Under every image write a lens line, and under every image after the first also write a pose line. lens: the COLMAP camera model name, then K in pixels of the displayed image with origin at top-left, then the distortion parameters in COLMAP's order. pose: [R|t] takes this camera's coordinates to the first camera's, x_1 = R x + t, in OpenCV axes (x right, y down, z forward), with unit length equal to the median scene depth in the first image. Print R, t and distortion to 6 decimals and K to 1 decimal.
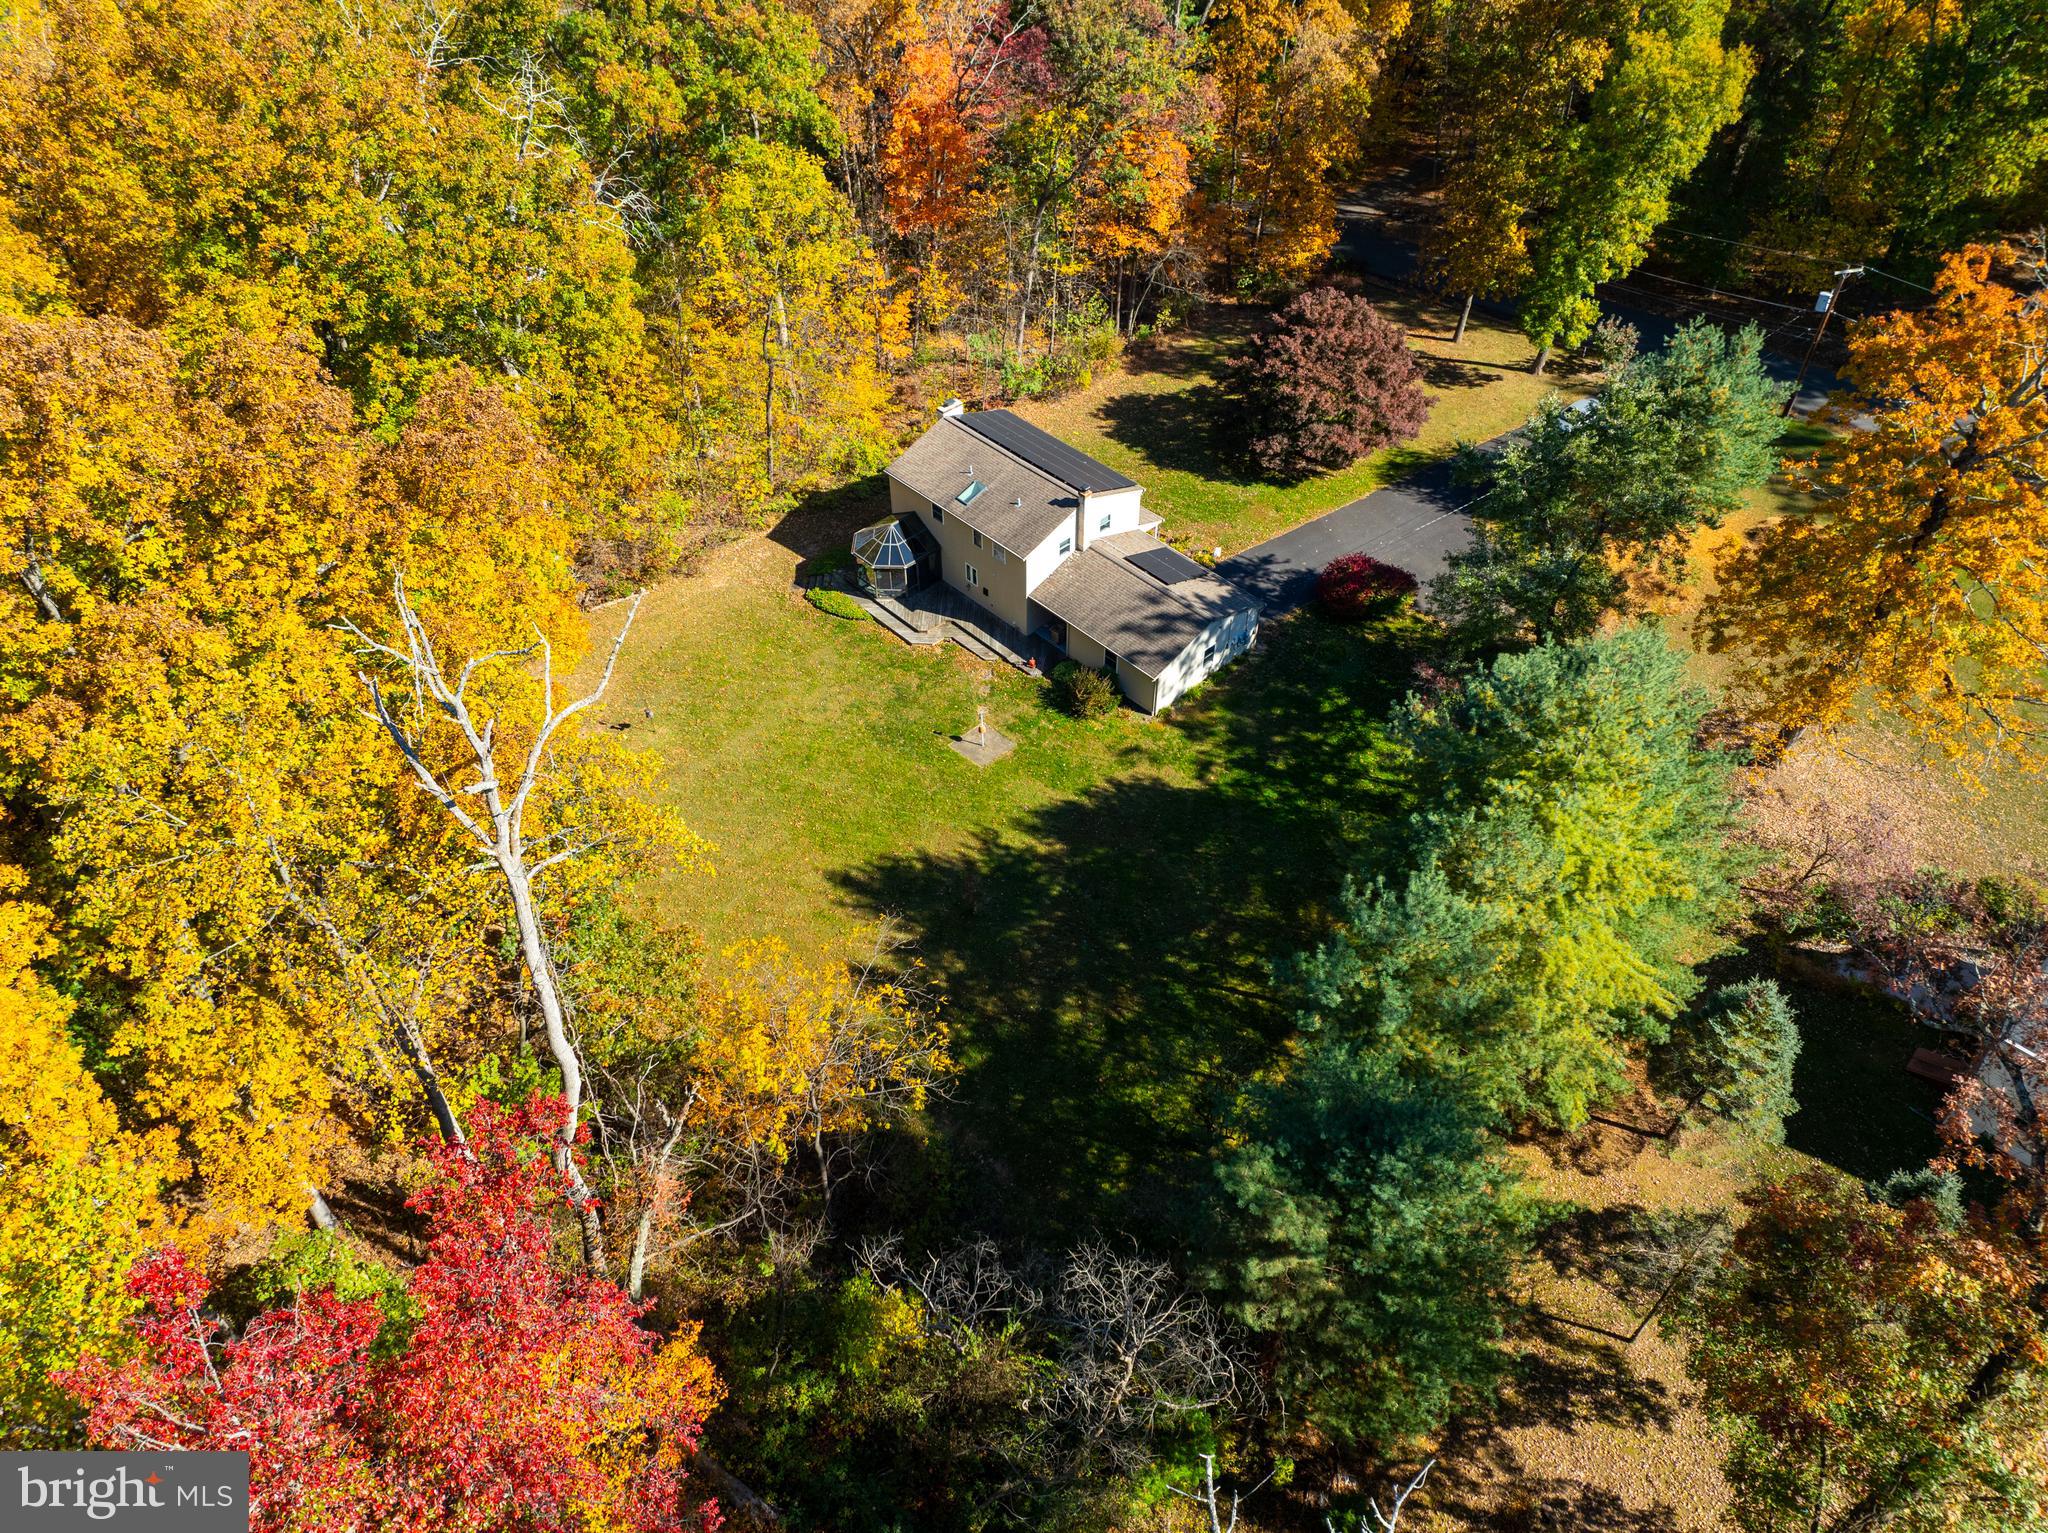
lens RADIAL K [[1443.1, 0, 1023.9], [0, 1443.1, 758.9], [0, 0, 1]] dist [-0.035913, 0.000233]
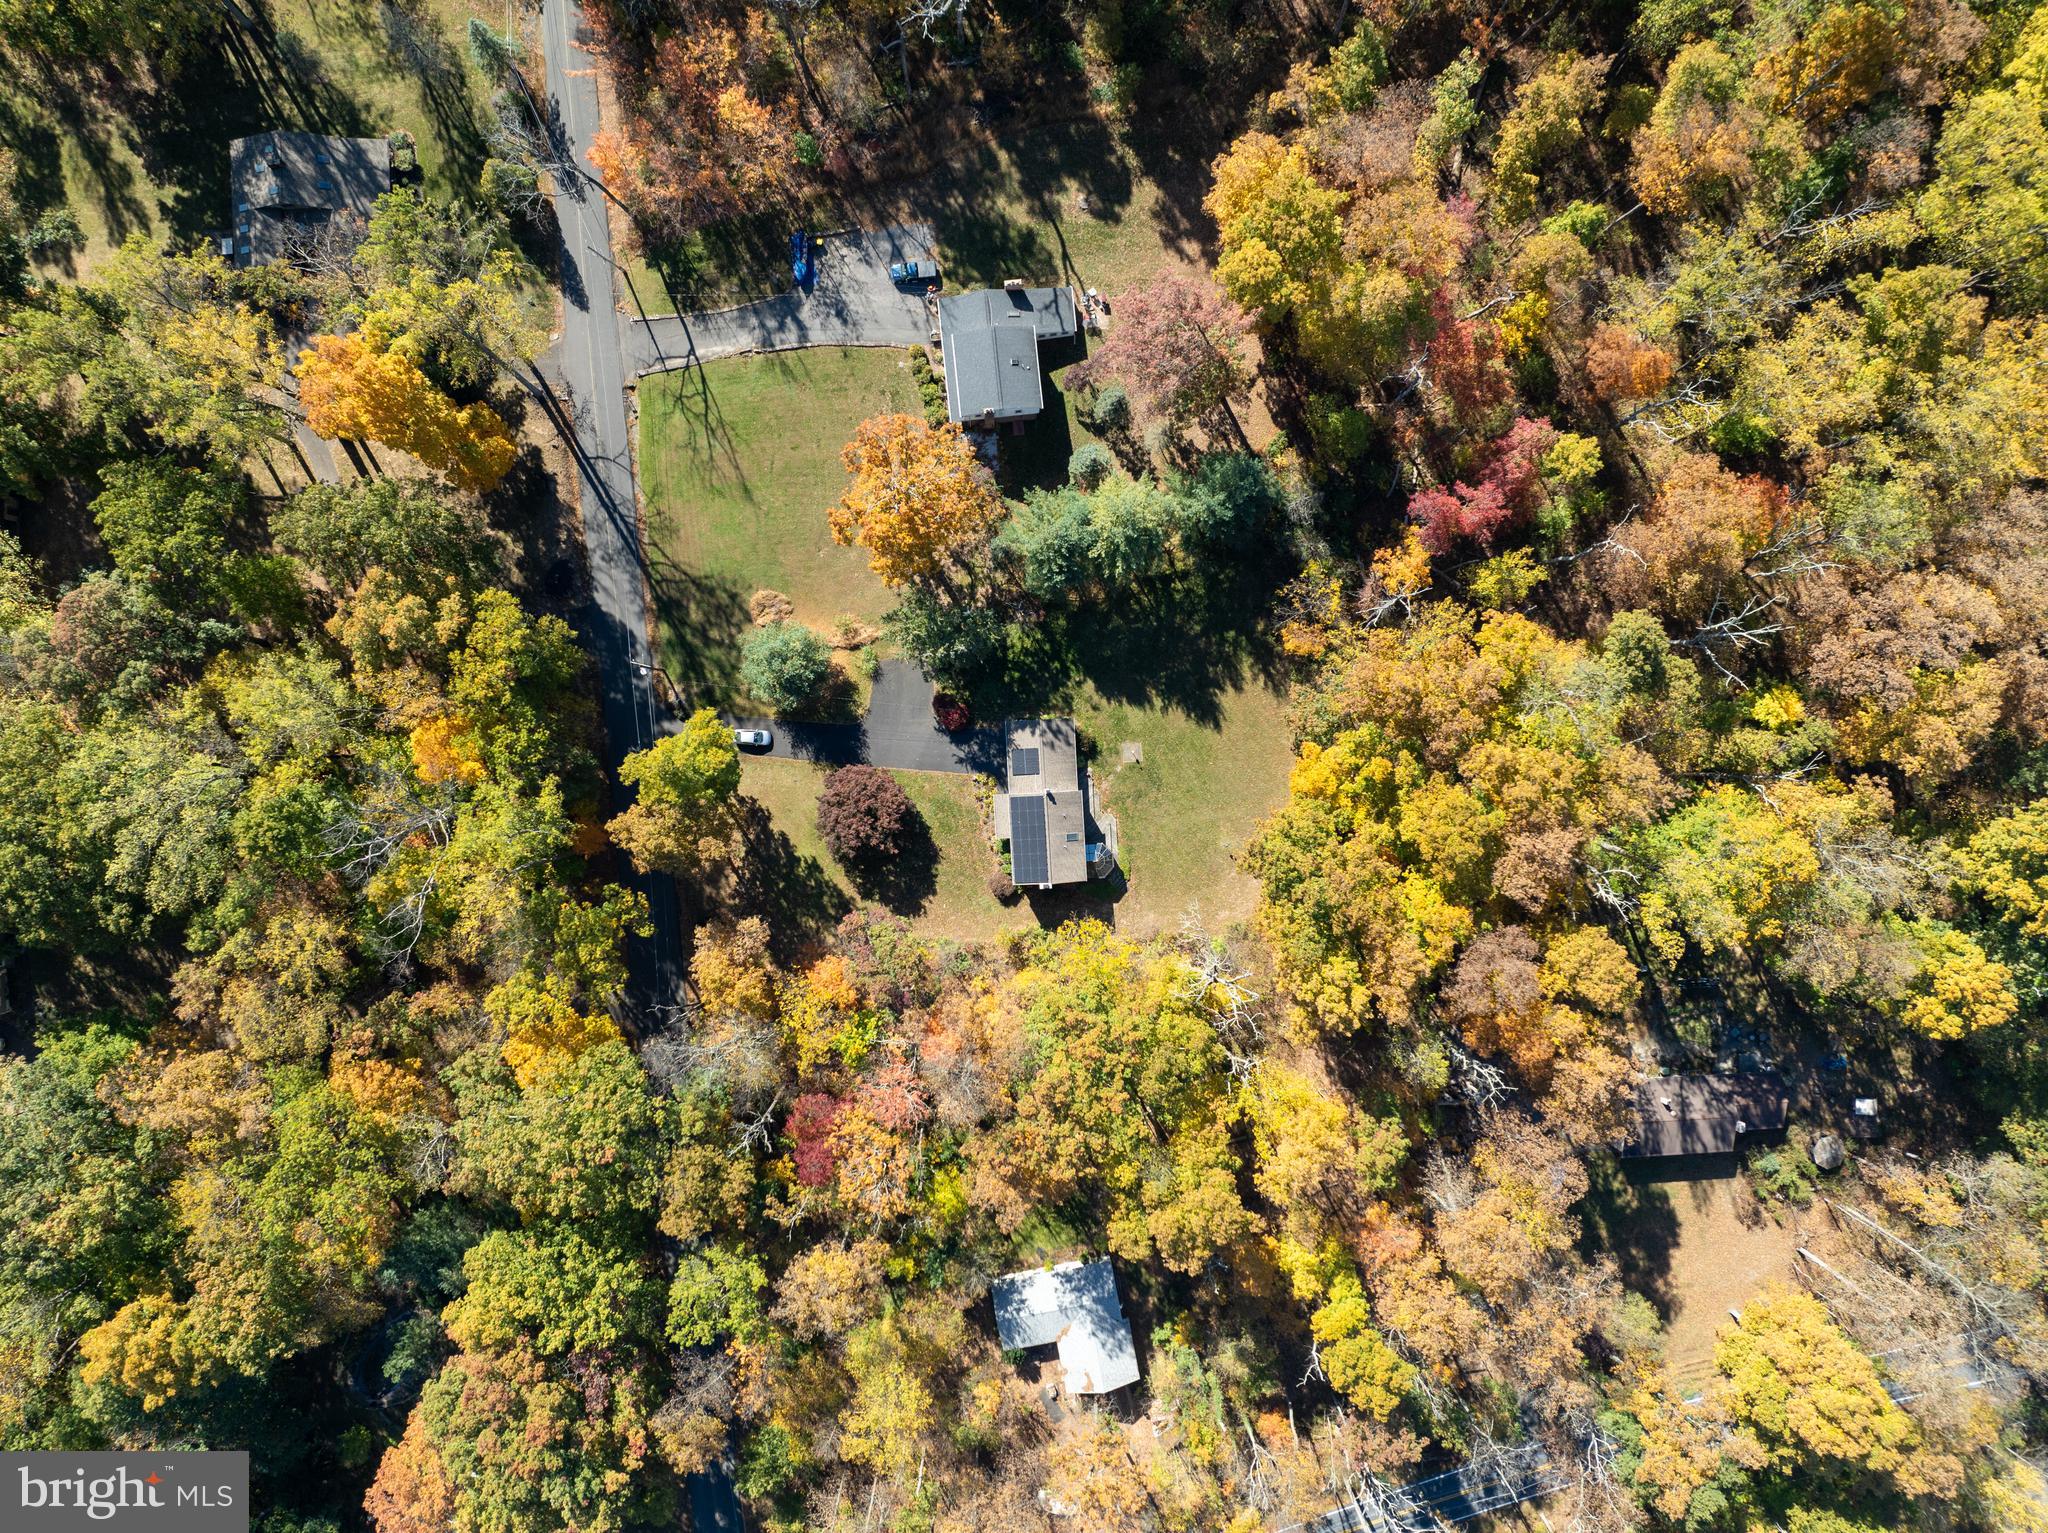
lens RADIAL K [[1443.1, 0, 1032.7], [0, 1443.1, 772.3], [0, 0, 1]] dist [-0.035913, 0.000233]
pose [[-0.760689, -0.648608, -0.025694, 0.143357], [0.439199, -0.543433, 0.715392, -1.879081], [-0.477972, 0.532906, 0.698251, -0.651487]]
